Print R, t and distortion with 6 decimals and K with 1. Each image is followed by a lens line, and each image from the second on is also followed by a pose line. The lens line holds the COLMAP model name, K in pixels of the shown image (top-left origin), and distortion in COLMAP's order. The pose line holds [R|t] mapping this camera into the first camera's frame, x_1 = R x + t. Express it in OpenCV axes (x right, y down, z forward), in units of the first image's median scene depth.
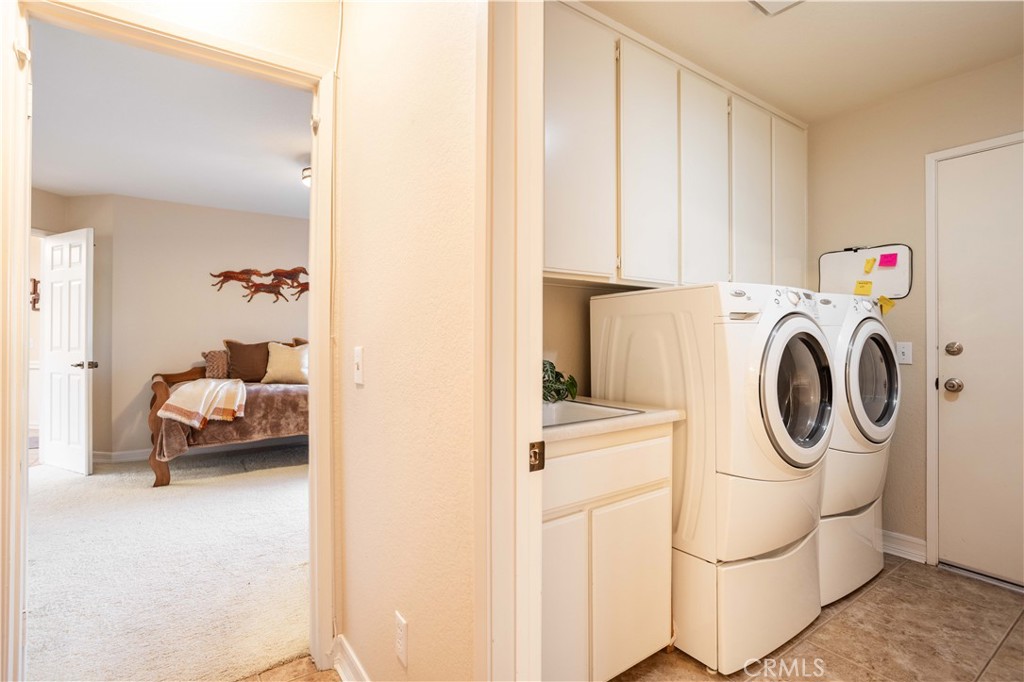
lens RADIAL K [[494.0, 0, 511.8], [0, 494.0, 335.9], [0, 0, 1]] dist [-0.048511, 0.022774]
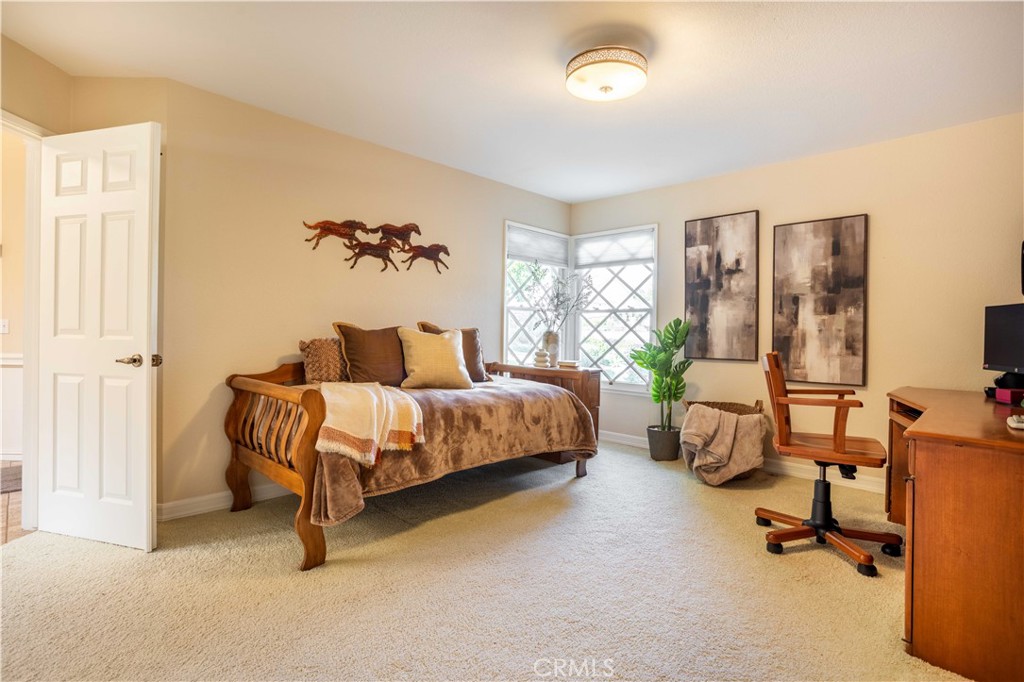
lens RADIAL K [[494.0, 0, 511.8], [0, 494.0, 335.9], [0, 0, 1]] dist [-0.048511, 0.022774]
pose [[0.981867, 0.012739, 0.189145, -0.493948], [-0.015009, 0.999831, 0.010573, 0.015989], [-0.188978, -0.013220, 0.981892, 0.307849]]
